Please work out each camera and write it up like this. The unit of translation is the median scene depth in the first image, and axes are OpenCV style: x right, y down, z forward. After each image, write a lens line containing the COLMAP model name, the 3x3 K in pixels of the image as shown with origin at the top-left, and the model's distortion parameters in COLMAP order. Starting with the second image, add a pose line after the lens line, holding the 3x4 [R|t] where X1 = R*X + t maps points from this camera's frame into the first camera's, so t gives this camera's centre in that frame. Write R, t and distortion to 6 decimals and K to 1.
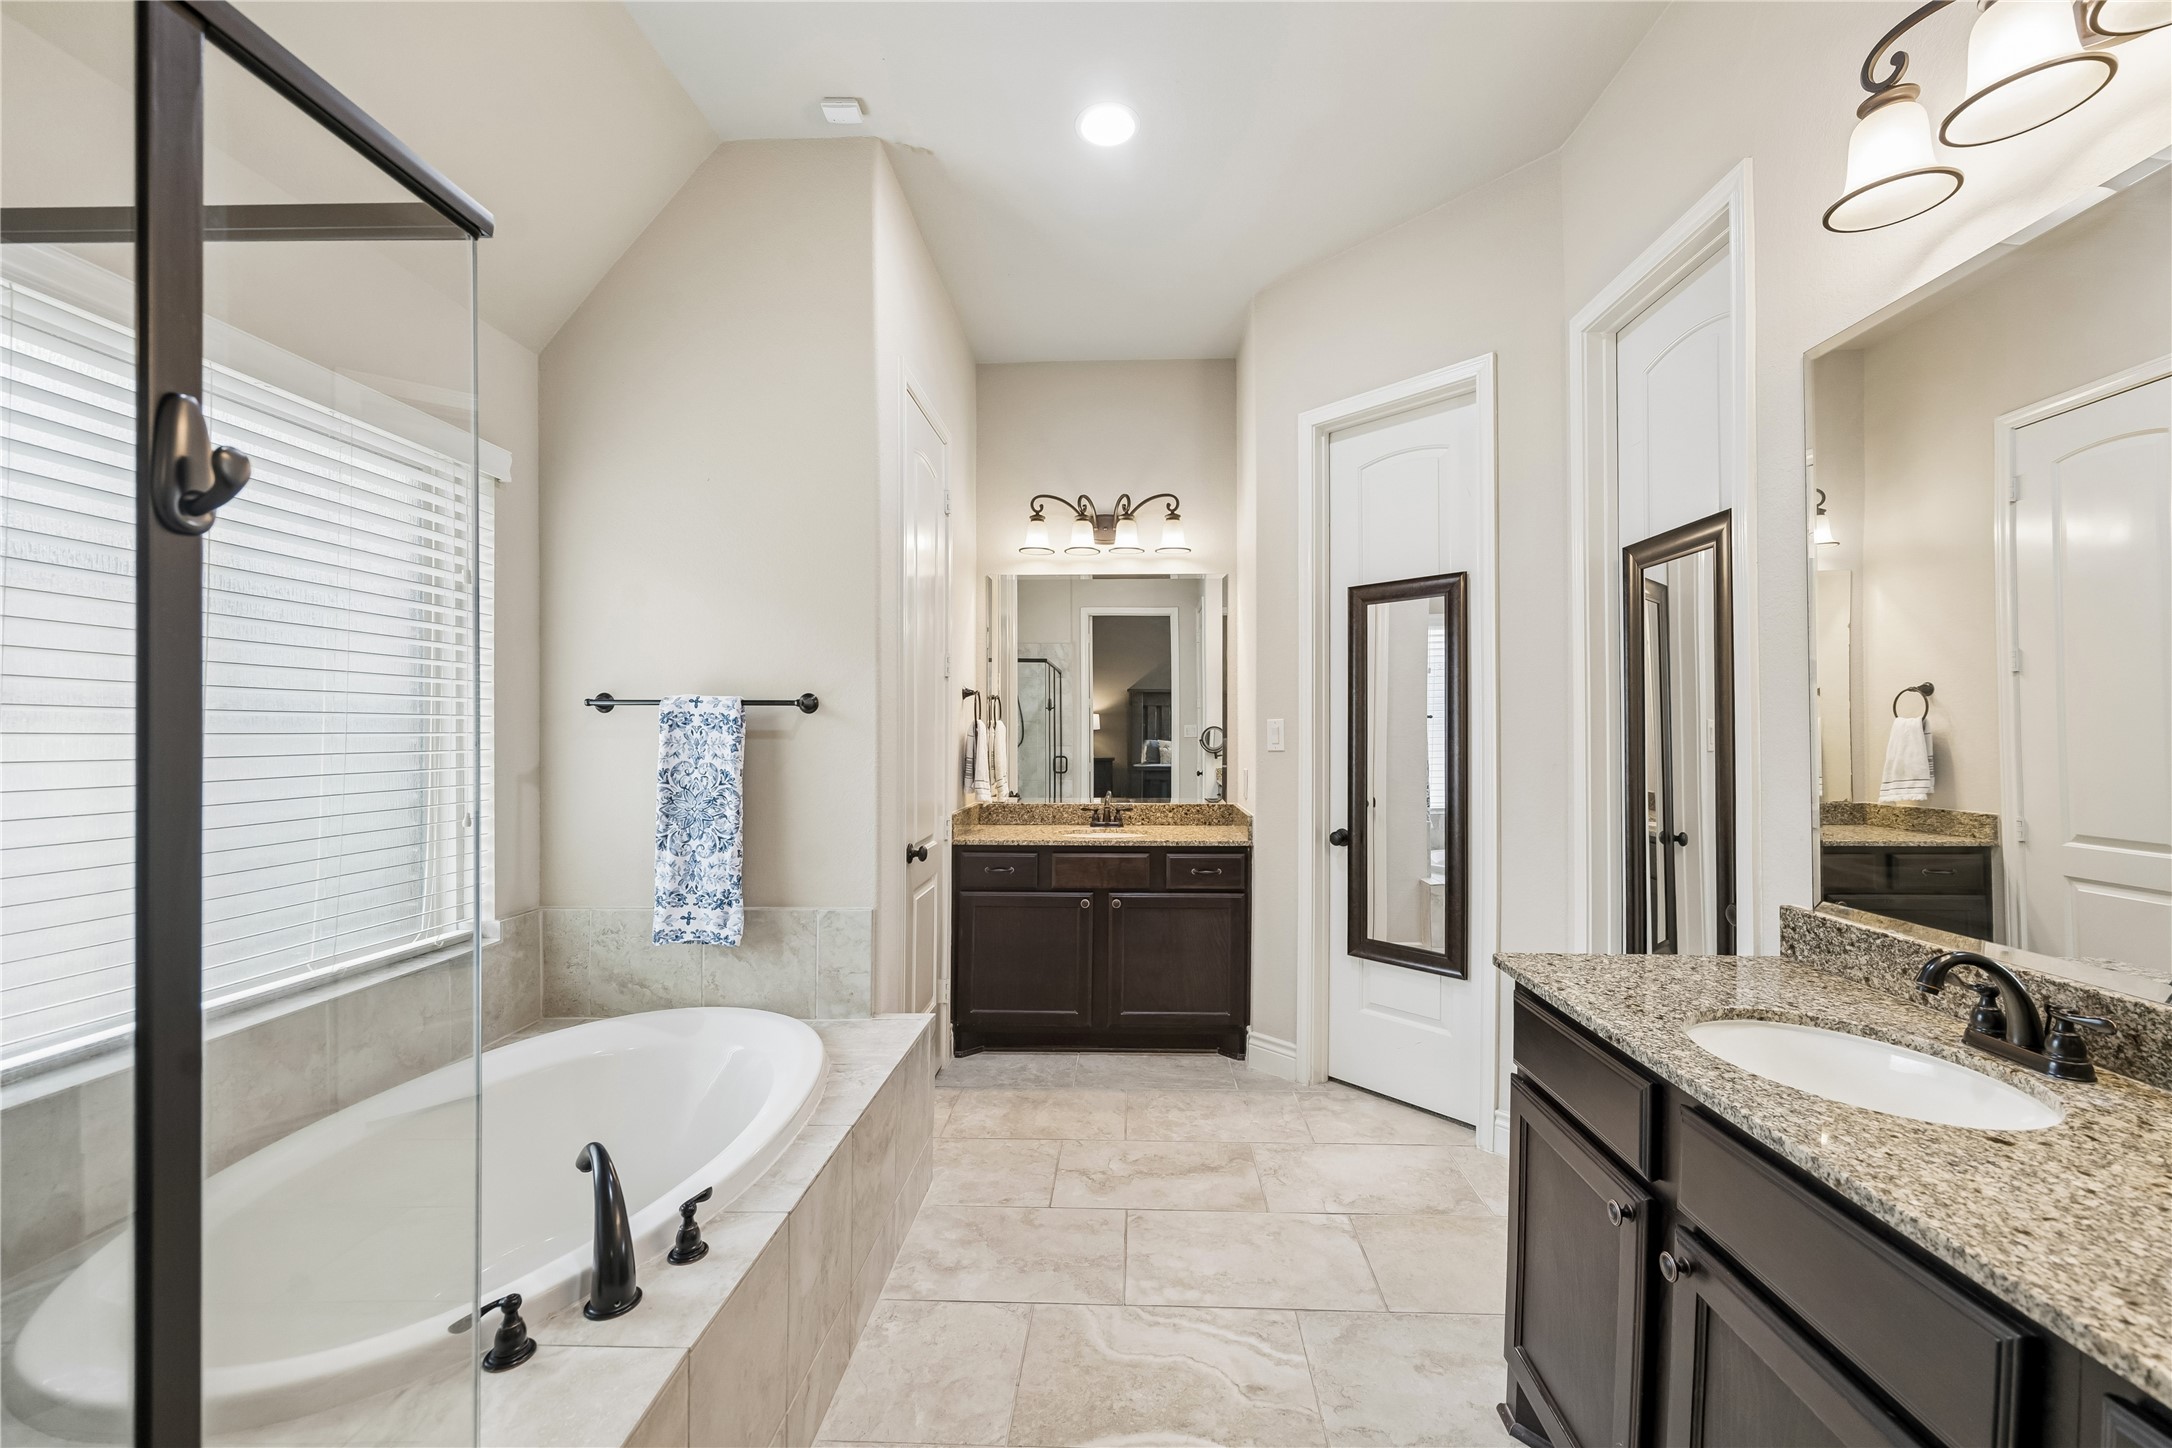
lens RADIAL K [[838.1, 0, 1091.3], [0, 838.1, 722.4], [0, 0, 1]] dist [-0.000052, 0.000044]
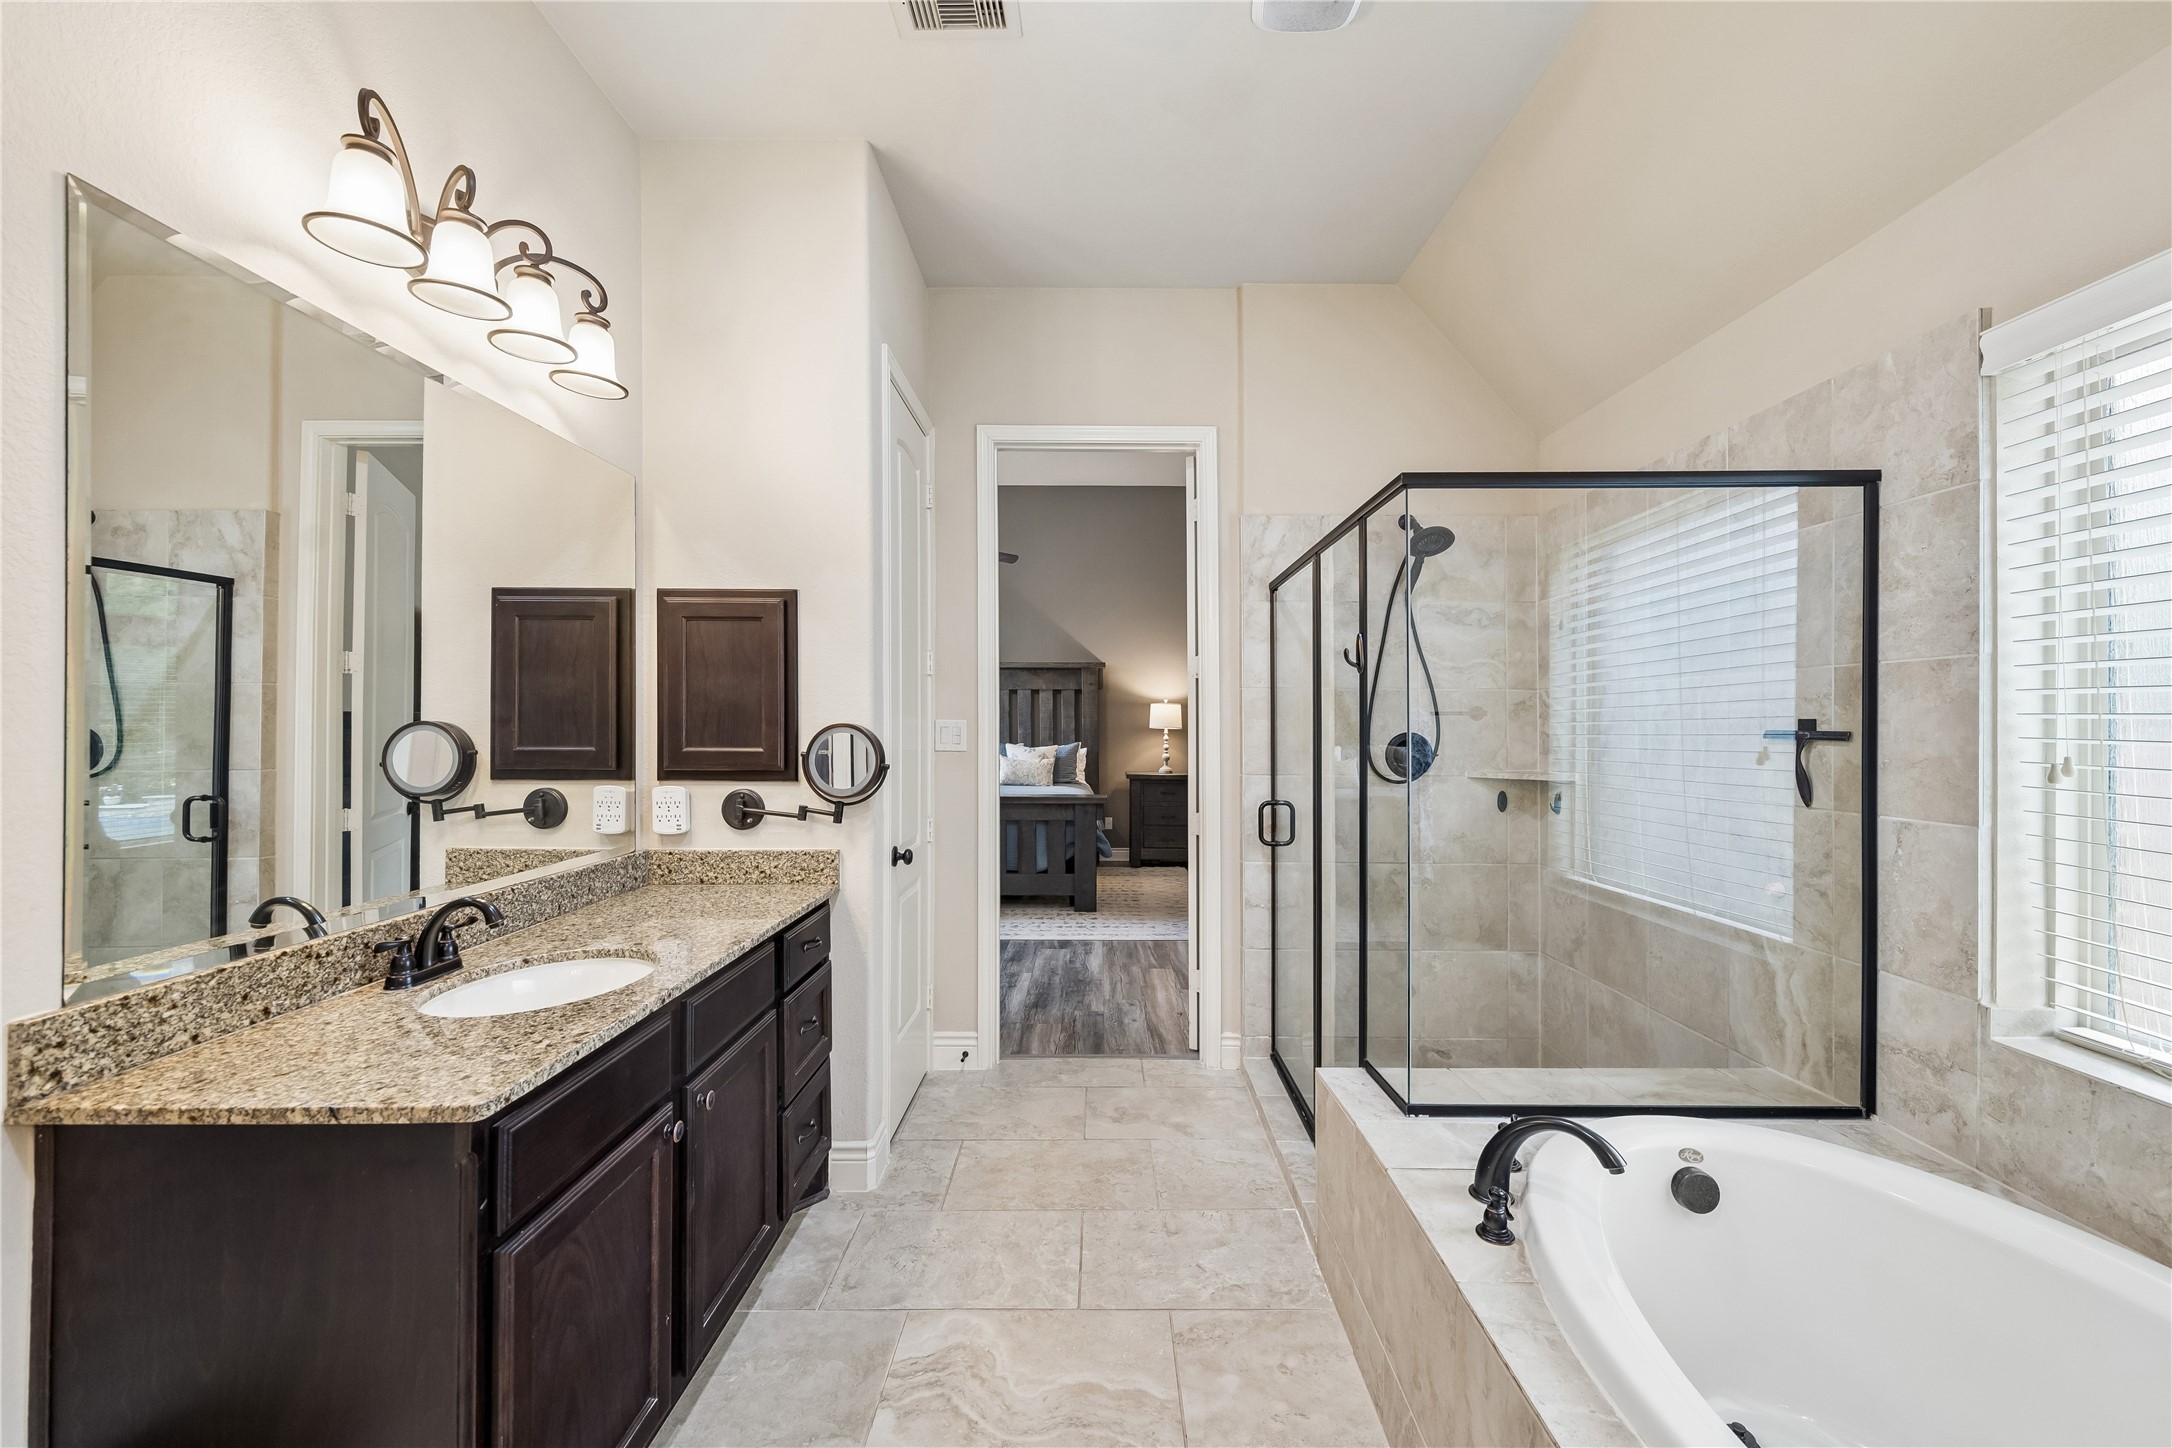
lens RADIAL K [[838.1, 0, 1091.3], [0, 838.1, 722.4], [0, 0, 1]] dist [-0.000052, 0.000044]
pose [[-0.999250, 0.001370, -0.038706, 0.059161], [0.001825, 0.999930, -0.011711, 0.002881], [0.038687, -0.011773, -0.999182, 1.861699]]
